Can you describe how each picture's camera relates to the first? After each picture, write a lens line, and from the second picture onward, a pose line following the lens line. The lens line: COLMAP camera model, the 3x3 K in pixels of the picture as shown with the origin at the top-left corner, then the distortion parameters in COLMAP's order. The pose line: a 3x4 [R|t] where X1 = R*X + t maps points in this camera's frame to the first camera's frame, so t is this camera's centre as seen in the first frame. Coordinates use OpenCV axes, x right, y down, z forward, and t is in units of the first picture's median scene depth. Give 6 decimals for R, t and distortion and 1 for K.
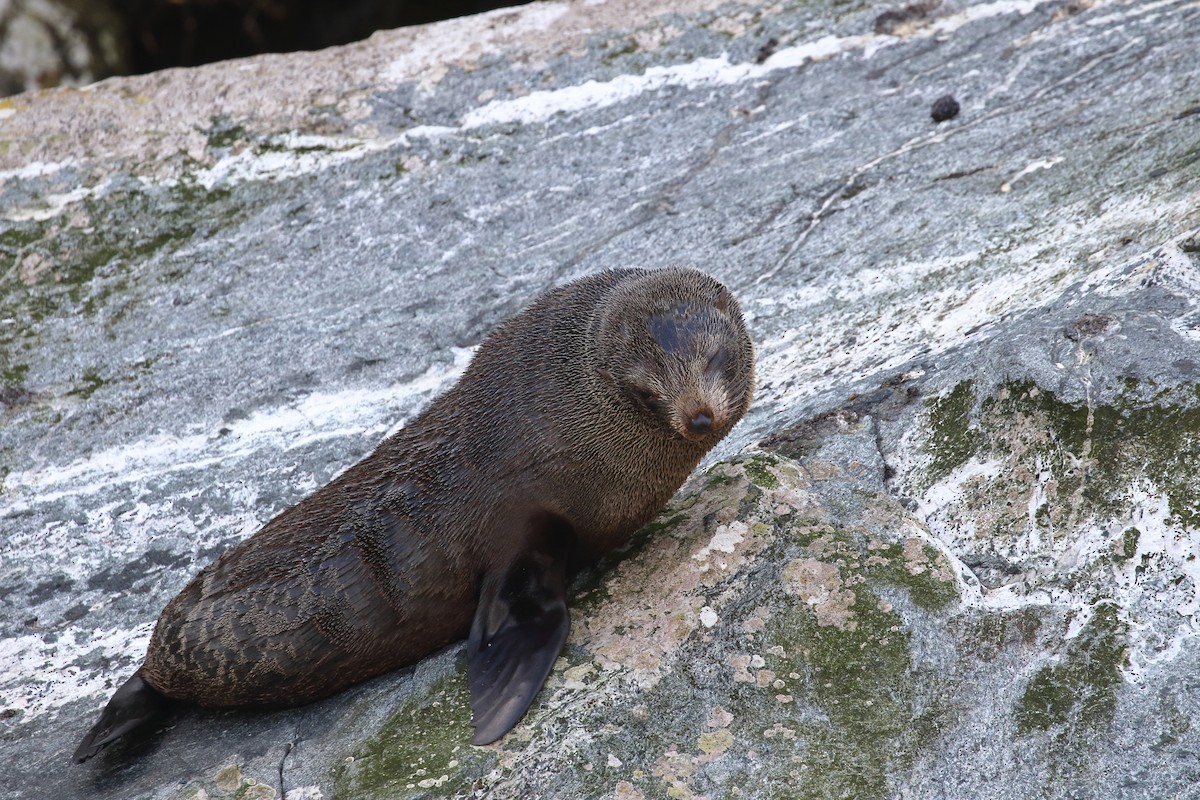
lens RADIAL K [[732.3, 0, 601.1], [0, 732.3, 336.6], [0, 0, 1]] dist [0.007430, -0.001613]
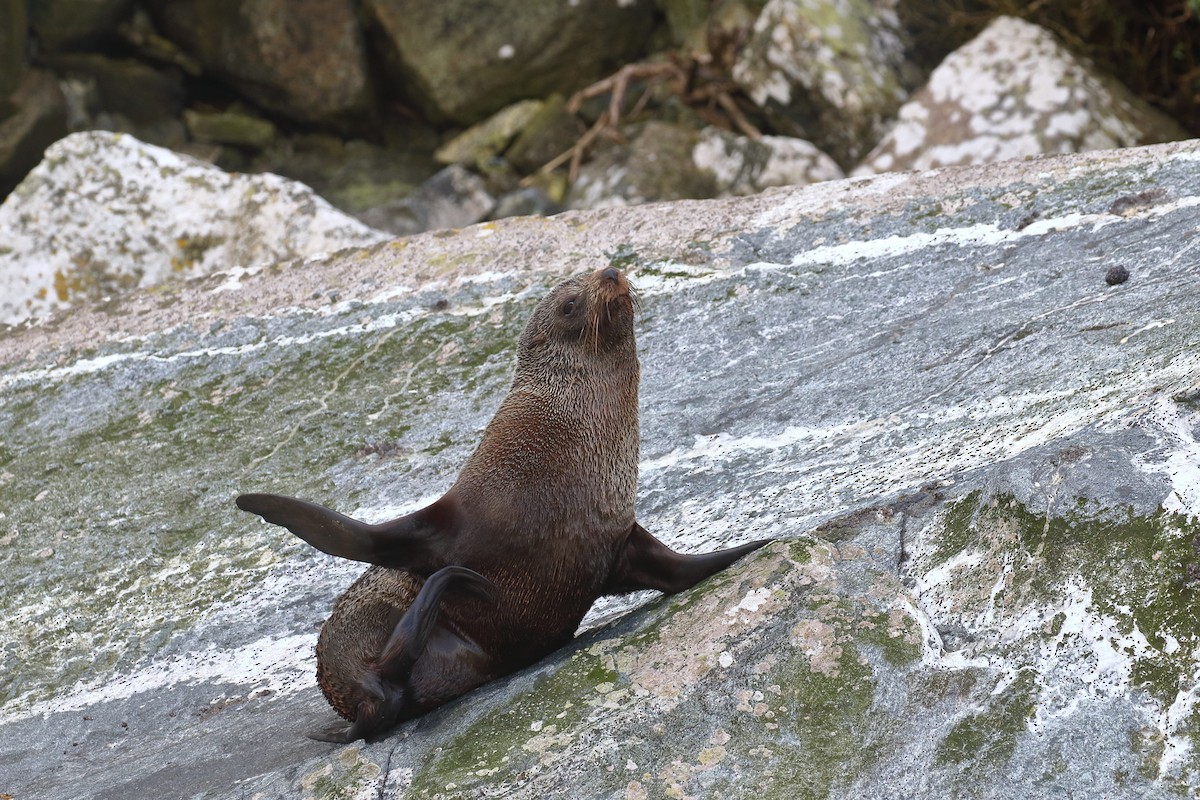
lens RADIAL K [[558.8, 0, 605.4], [0, 558.8, 443.2], [0, 0, 1]] dist [0.000863, 0.000211]
pose [[0.997945, 0.063579, -0.007924, -0.265238], [-0.063581, 0.997977, 0.000023, 0.029778], [0.007909, 0.000481, 0.999969, -0.004162]]
